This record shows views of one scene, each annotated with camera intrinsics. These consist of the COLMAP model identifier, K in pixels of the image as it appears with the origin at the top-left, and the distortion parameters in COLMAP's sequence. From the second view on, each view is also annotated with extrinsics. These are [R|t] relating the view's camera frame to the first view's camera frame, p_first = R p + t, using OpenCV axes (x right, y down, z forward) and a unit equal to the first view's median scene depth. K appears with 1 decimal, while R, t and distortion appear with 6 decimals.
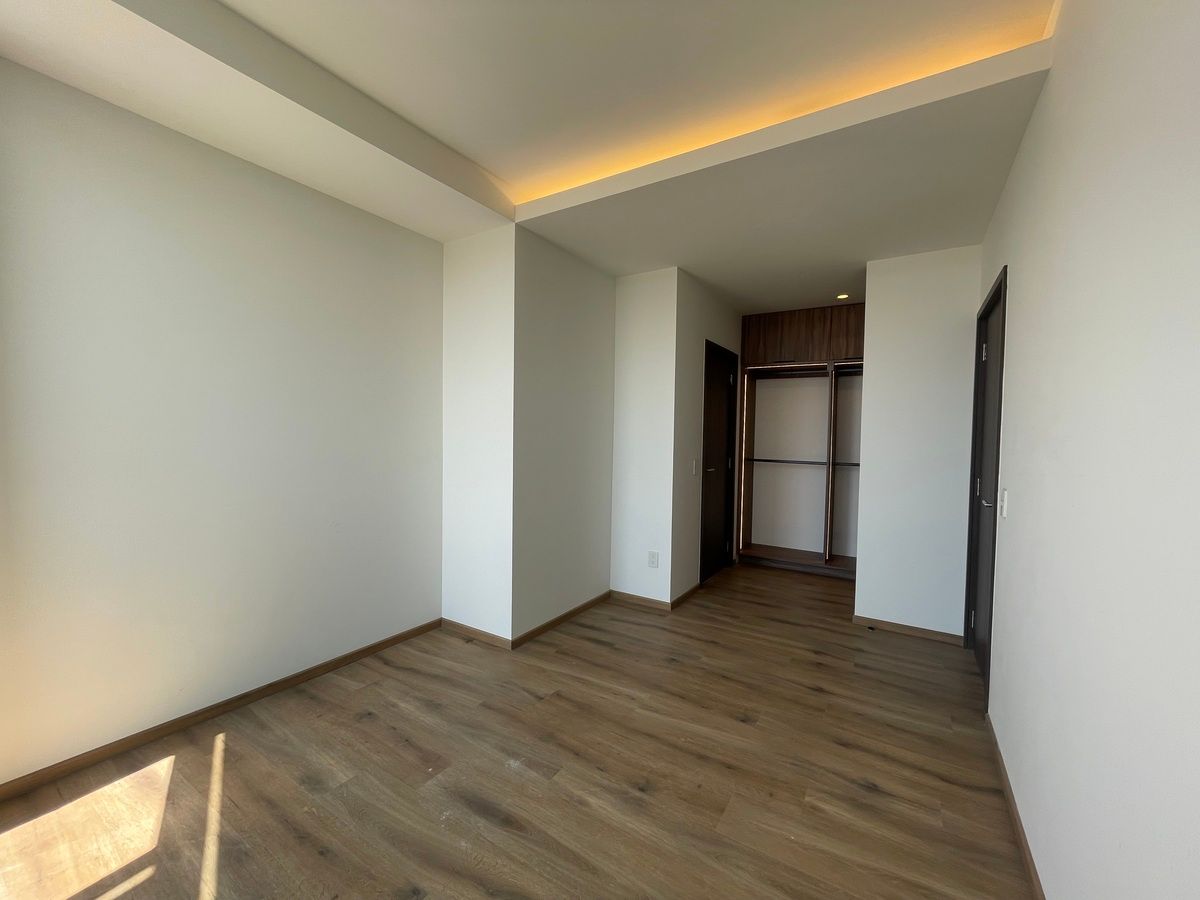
lens RADIAL K [[482.3, 0, 593.3], [0, 482.3, 443.4], [0, 0, 1]] dist [0.003491, 0.000191]
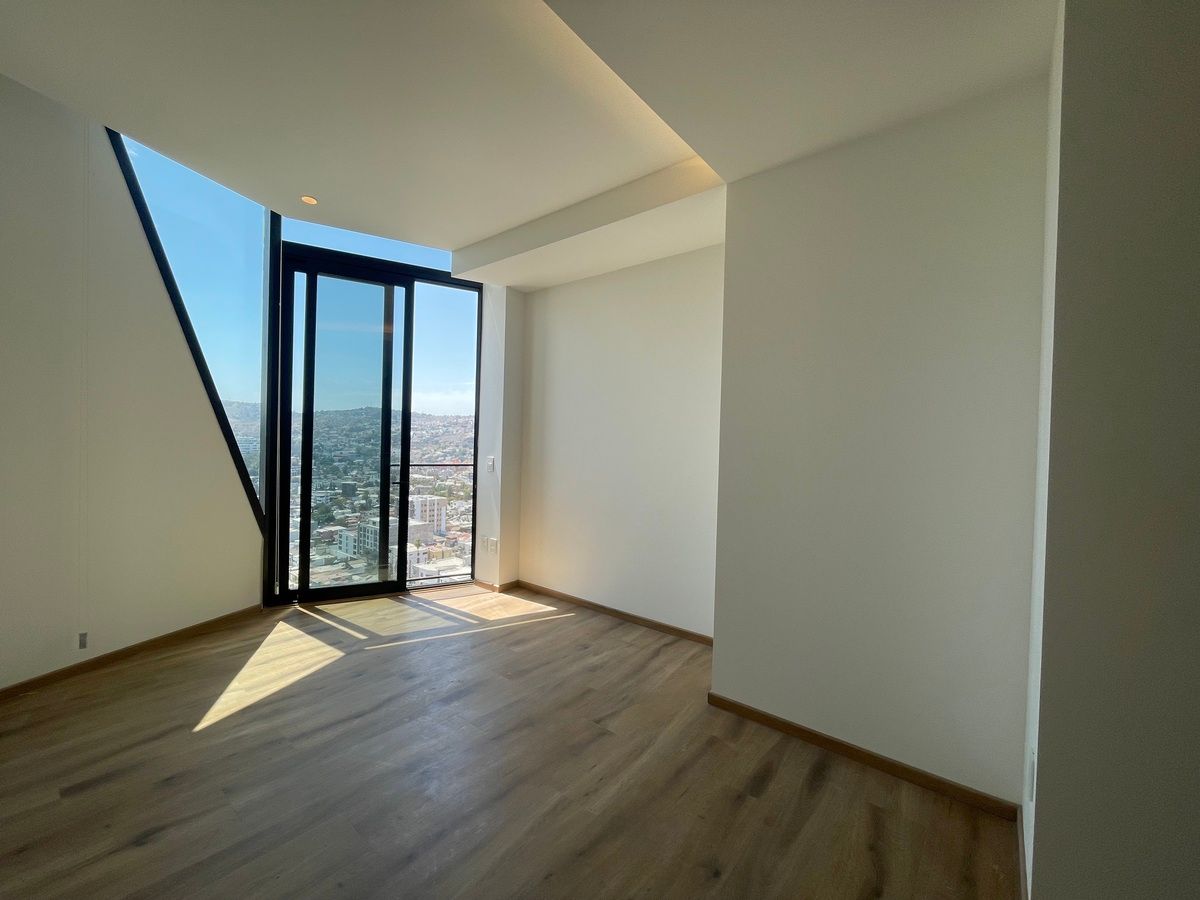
lens RADIAL K [[482.3, 0, 608.4], [0, 482.3, 447.2], [0, 0, 1]] dist [0.003491, 0.000191]
pose [[-0.089743, -0.013212, -0.995877, 0.791822], [-0.052446, 0.998587, -0.008522, 0.012205], [0.994583, 0.051465, -0.090310, 1.047983]]
